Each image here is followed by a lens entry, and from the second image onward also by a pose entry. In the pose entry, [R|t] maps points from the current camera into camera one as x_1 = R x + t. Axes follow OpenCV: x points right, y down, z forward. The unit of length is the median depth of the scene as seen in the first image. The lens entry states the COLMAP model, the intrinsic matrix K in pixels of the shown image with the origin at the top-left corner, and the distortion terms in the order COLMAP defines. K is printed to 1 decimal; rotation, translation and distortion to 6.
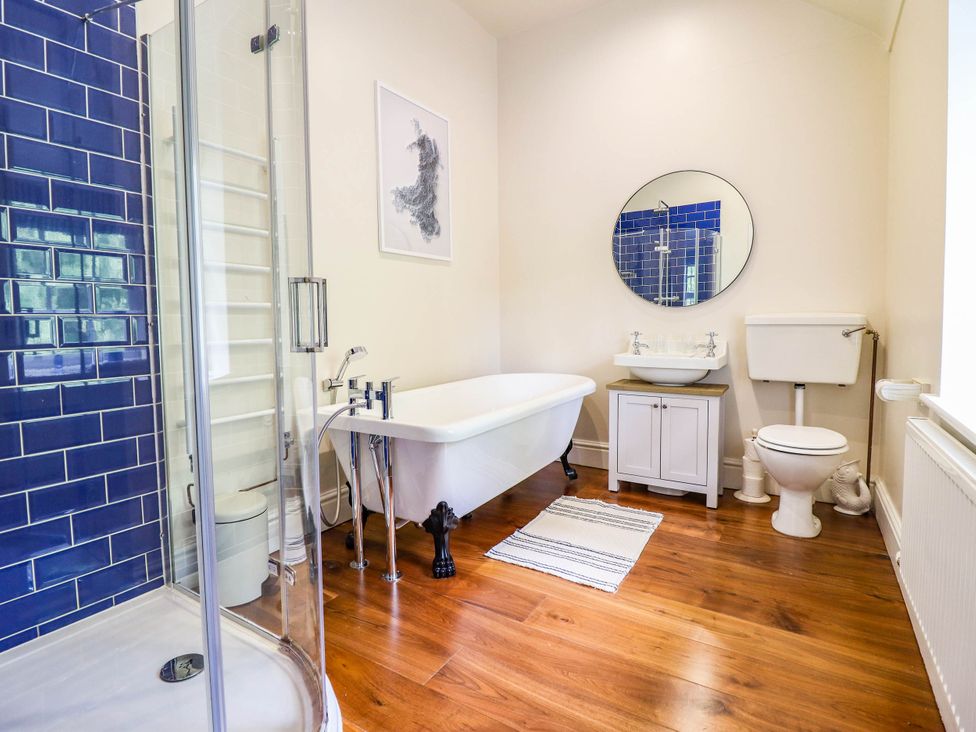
lens RADIAL K [[529.0, 0, 492.5], [0, 529.0, 351.4], [0, 0, 1]] dist [0.000526, -0.012347]
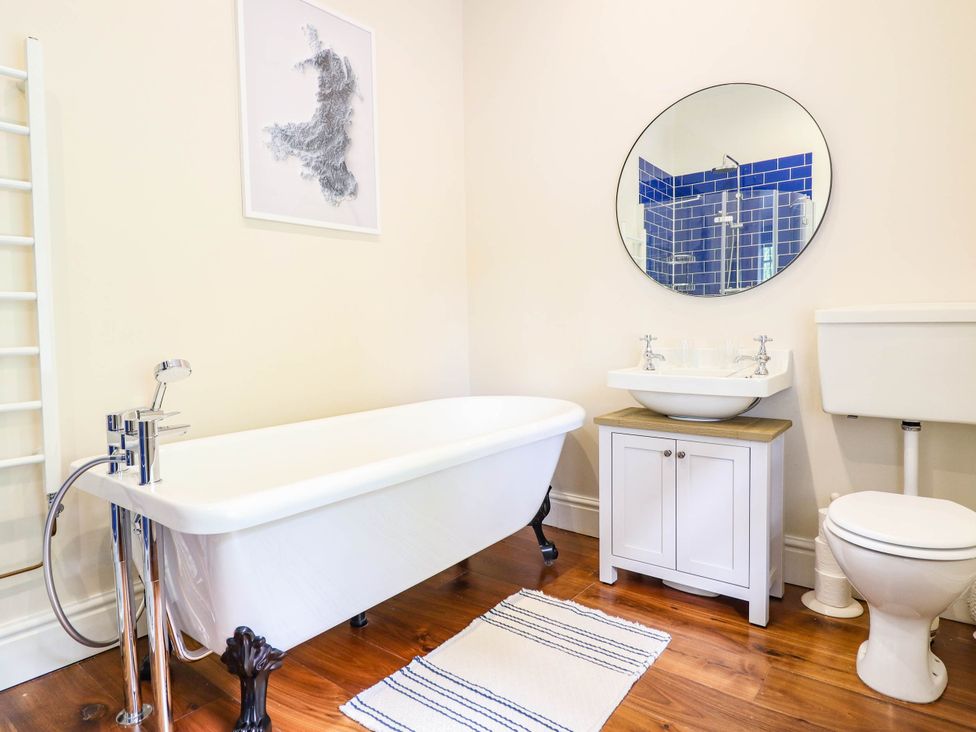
lens RADIAL K [[623.6, 0, 486.1], [0, 623.6, 350.6], [0, 0, 1]] dist [-0.001207, -0.004647]
pose [[0.994053, -0.000291, -0.108901, 0.173912], [-0.001171, 0.999910, -0.013364, -0.008846], [0.108895, 0.013412, 0.993963, 0.238263]]
